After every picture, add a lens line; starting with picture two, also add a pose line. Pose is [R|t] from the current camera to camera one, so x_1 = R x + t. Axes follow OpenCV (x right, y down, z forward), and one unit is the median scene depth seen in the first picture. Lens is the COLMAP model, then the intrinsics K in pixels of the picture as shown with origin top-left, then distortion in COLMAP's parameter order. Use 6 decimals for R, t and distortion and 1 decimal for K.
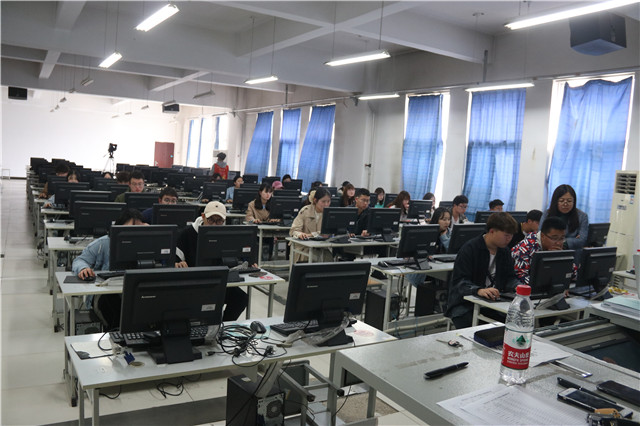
lens RADIAL K [[529.3, 0, 320.0], [0, 529.3, 213.0], [0, 0, 1]] dist [-0.221558, 0.171477]
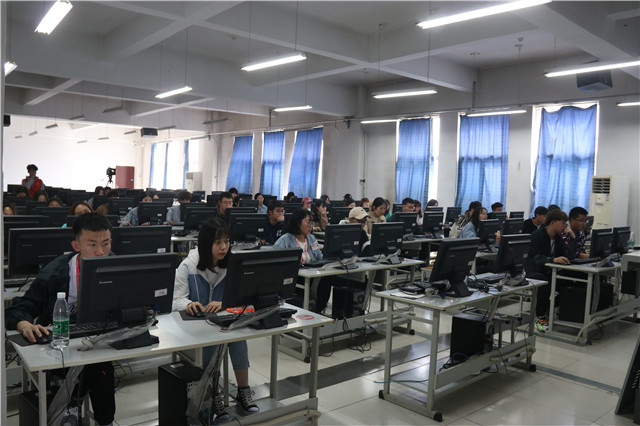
lens RADIAL K [[529.3, 0, 320.0], [0, 529.3, 213.0], [0, 0, 1]] dist [-0.221558, 0.171477]
pose [[0.986805, -0.041889, 0.156402, -0.221658], [0.047490, 0.998351, -0.032244, 0.013452], [-0.154794, 0.039246, 0.987167, -0.127053]]
